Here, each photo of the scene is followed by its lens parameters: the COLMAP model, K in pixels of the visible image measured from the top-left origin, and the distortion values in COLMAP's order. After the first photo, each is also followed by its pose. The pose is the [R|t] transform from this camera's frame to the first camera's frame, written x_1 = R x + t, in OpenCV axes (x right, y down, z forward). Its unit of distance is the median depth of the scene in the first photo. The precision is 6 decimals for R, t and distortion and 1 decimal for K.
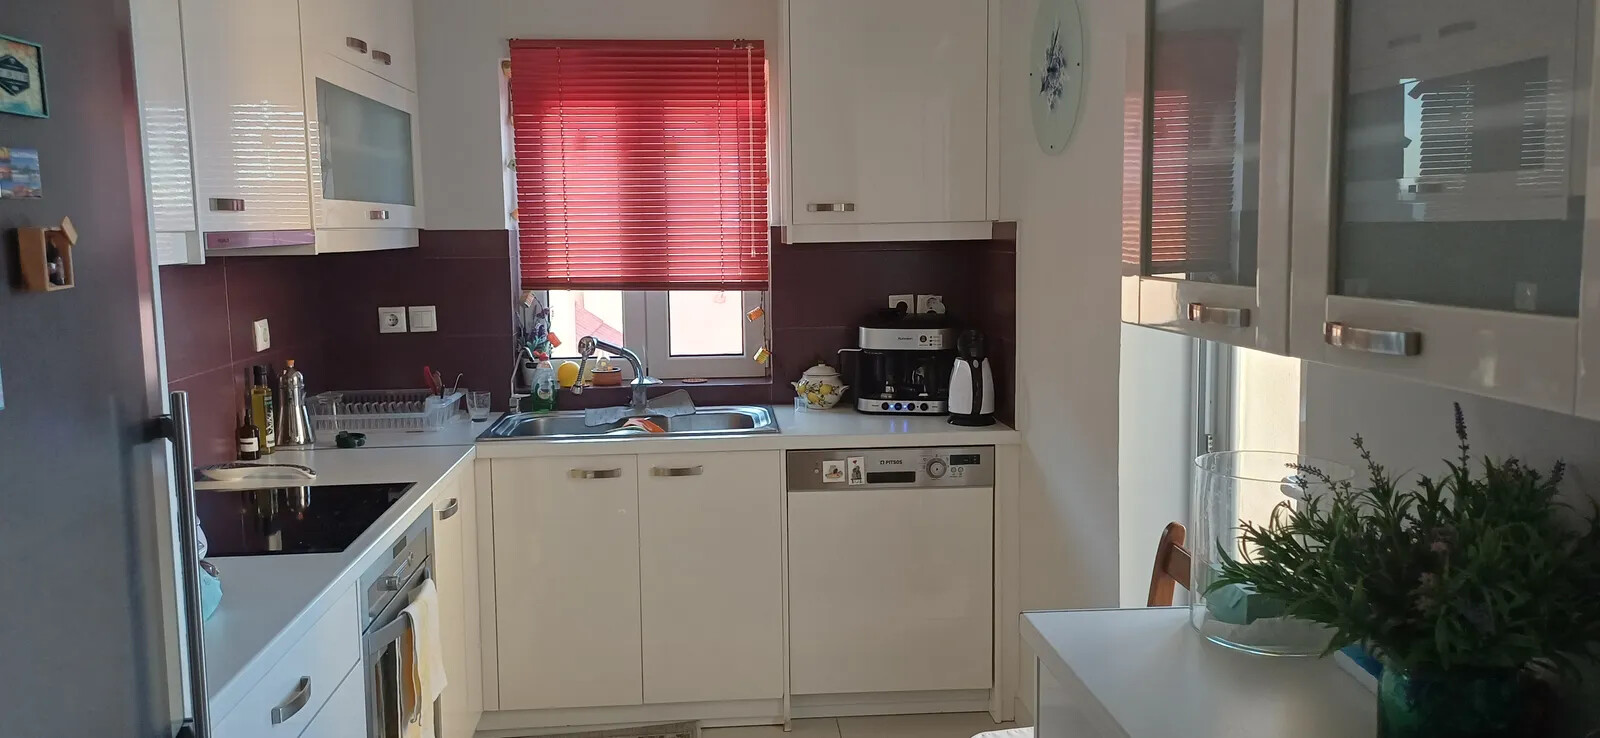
lens RADIAL K [[1168.1, 0, 797.3], [0, 1168.1, 367.0], [0, 0, 1]] dist [0.071047, -0.055846]
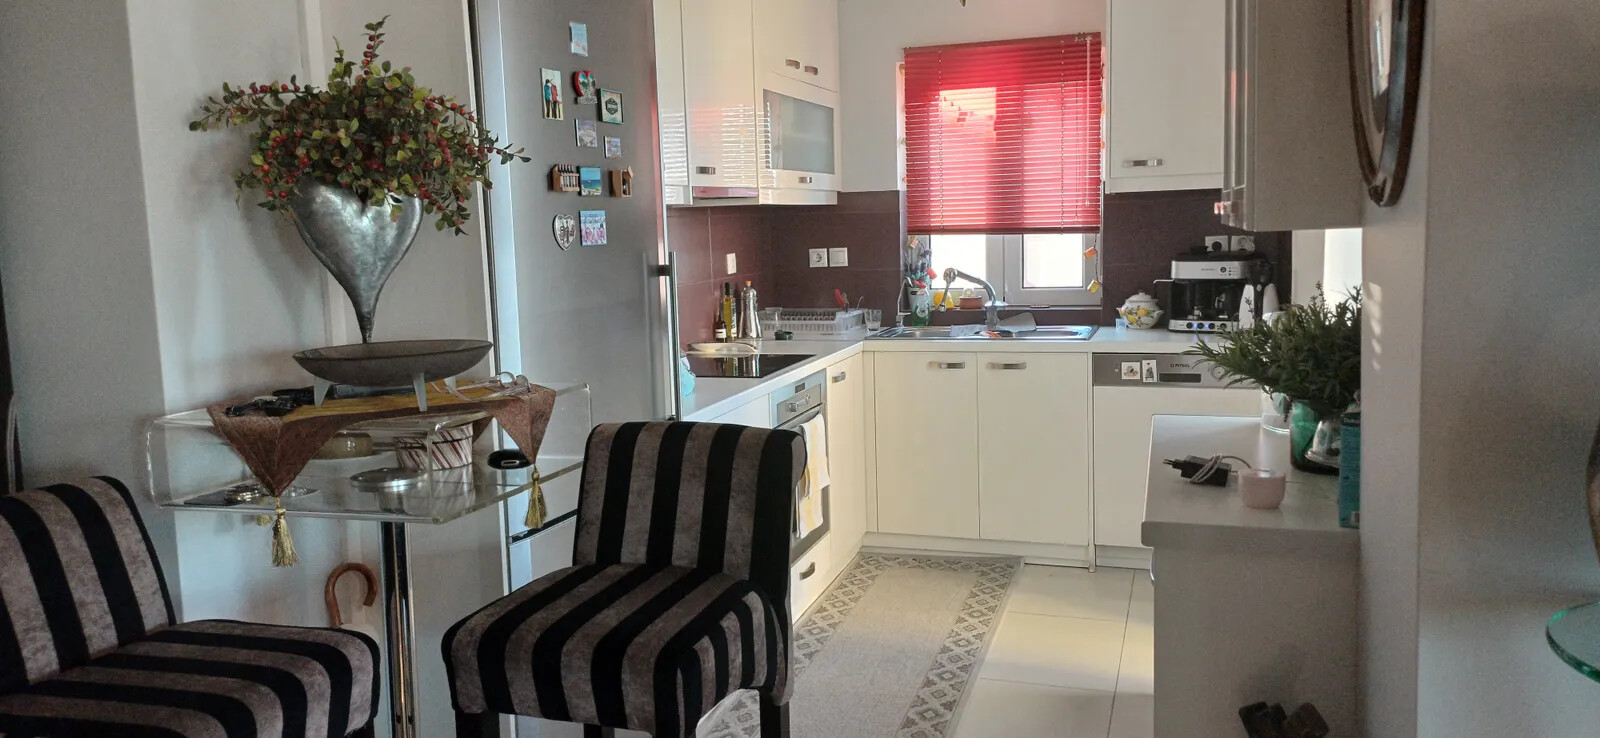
lens RADIAL K [[1168.1, 0, 804.4], [0, 1168.1, 361.5], [0, 0, 1]] dist [0.071047, -0.055846]
pose [[0.925500, 0.029285, -0.377615, 0.169352], [-0.024824, 0.999553, 0.016675, 0.061148], [0.377934, -0.006059, 0.925813, -0.290913]]
